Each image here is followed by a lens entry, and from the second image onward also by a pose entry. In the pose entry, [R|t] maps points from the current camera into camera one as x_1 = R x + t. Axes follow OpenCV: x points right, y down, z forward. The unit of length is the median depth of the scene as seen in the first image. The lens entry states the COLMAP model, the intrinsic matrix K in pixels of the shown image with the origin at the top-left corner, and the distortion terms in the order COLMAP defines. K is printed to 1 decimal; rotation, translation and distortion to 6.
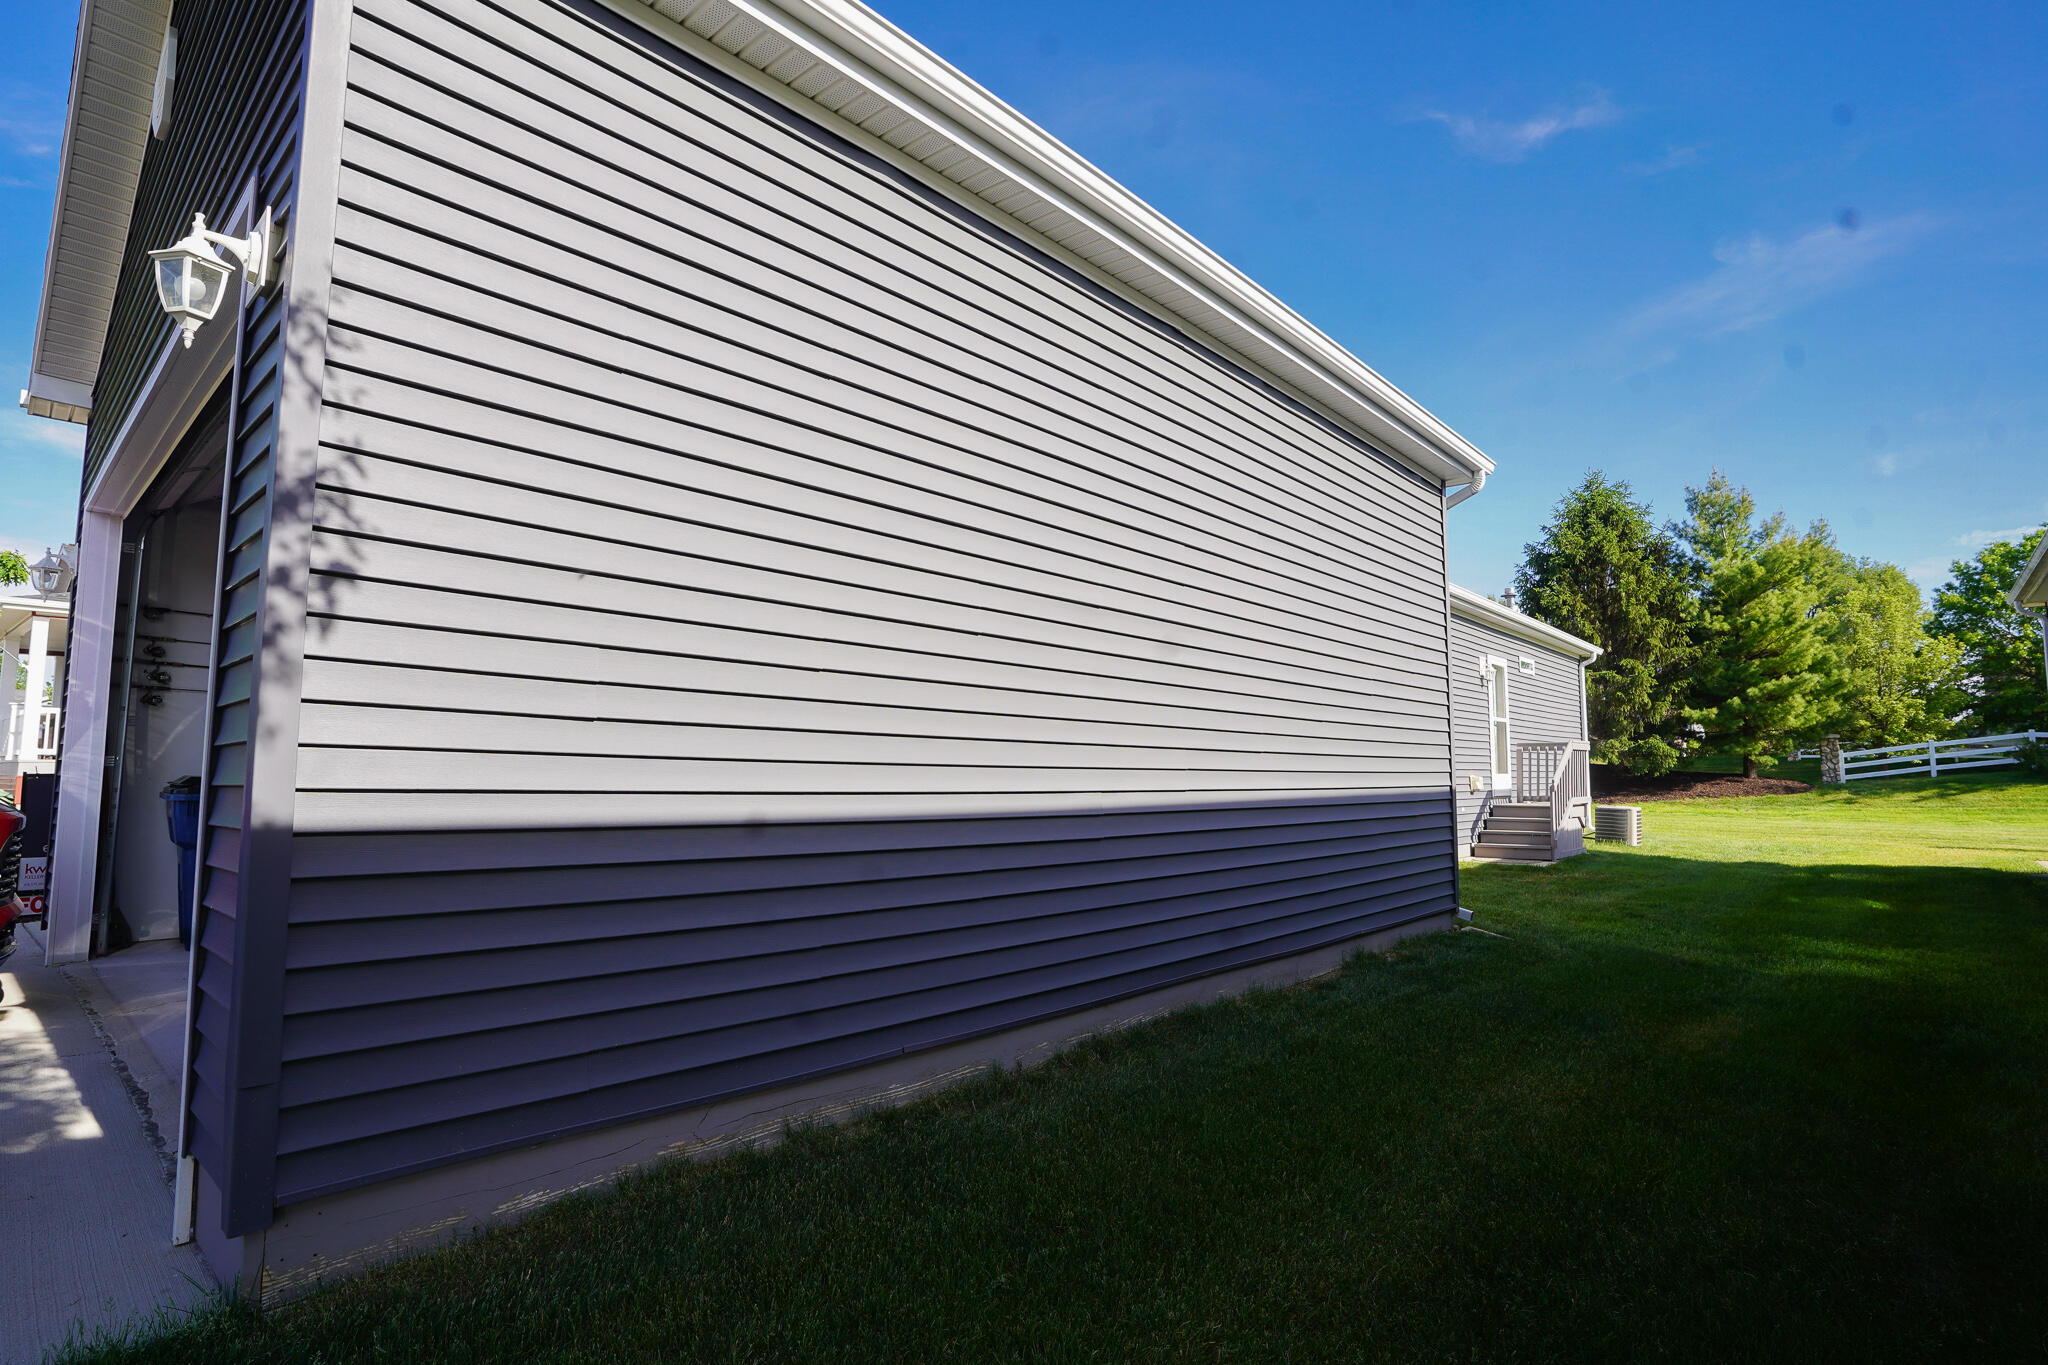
lens RADIAL K [[1008.4, 0, 1018.7], [0, 1008.4, 679.3], [0, 0, 1]] dist [-0.067939, 0.022635]
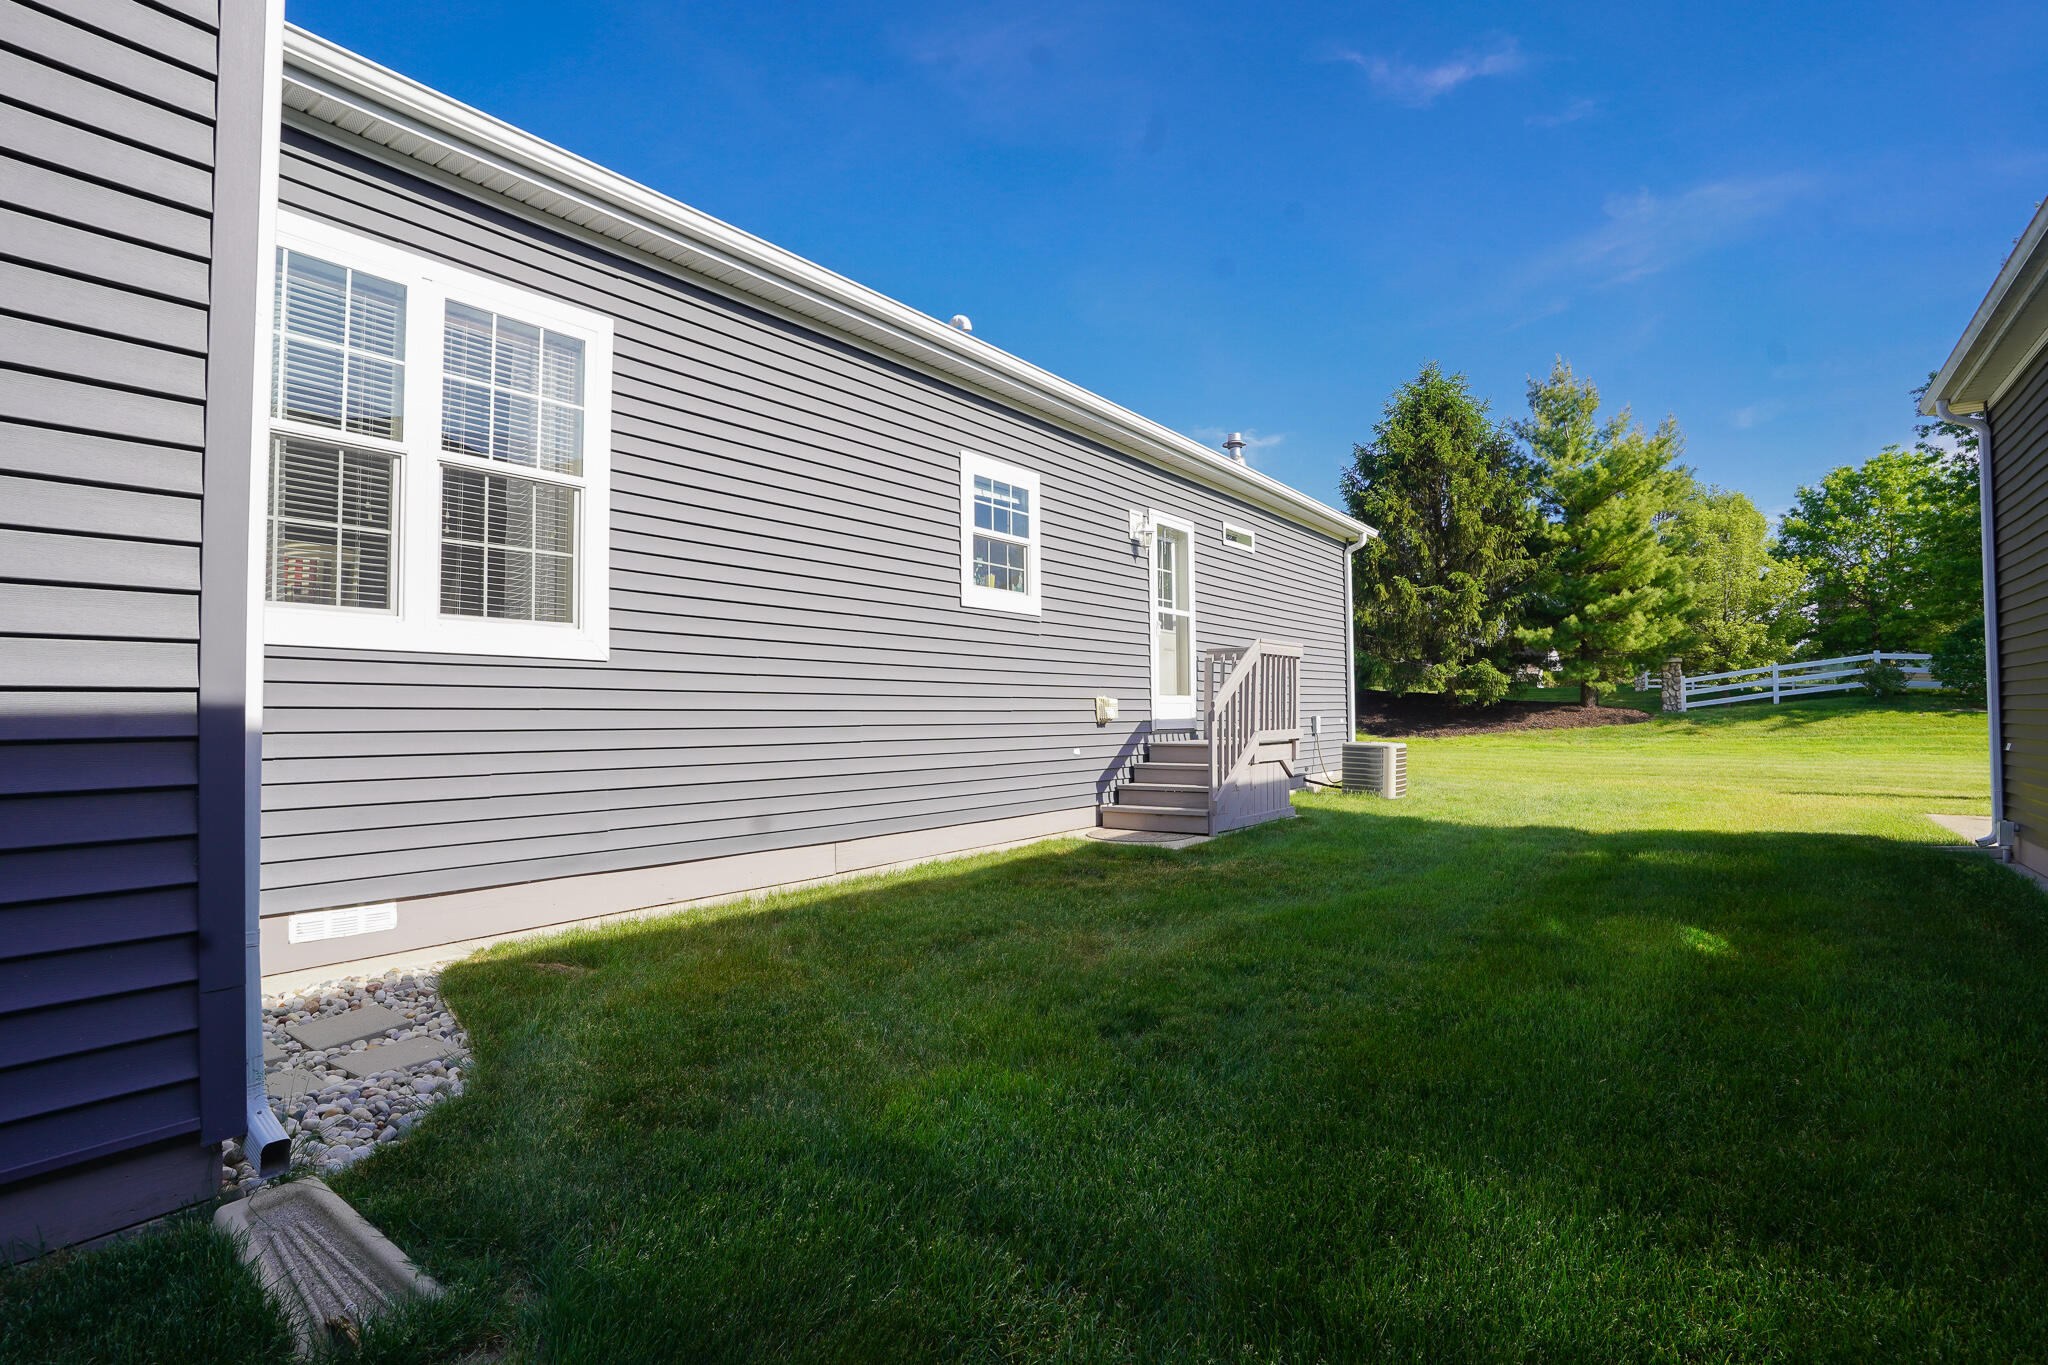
lens RADIAL K [[1008.4, 0, 1020.3], [0, 1008.4, 682.2], [0, 0, 1]] dist [-0.067939, 0.022635]
pose [[0.994591, -0.009879, 0.103396, 0.138718], [0.003338, 0.997992, 0.063247, 0.019530], [-0.103813, -0.062560, 0.992627, 0.155759]]
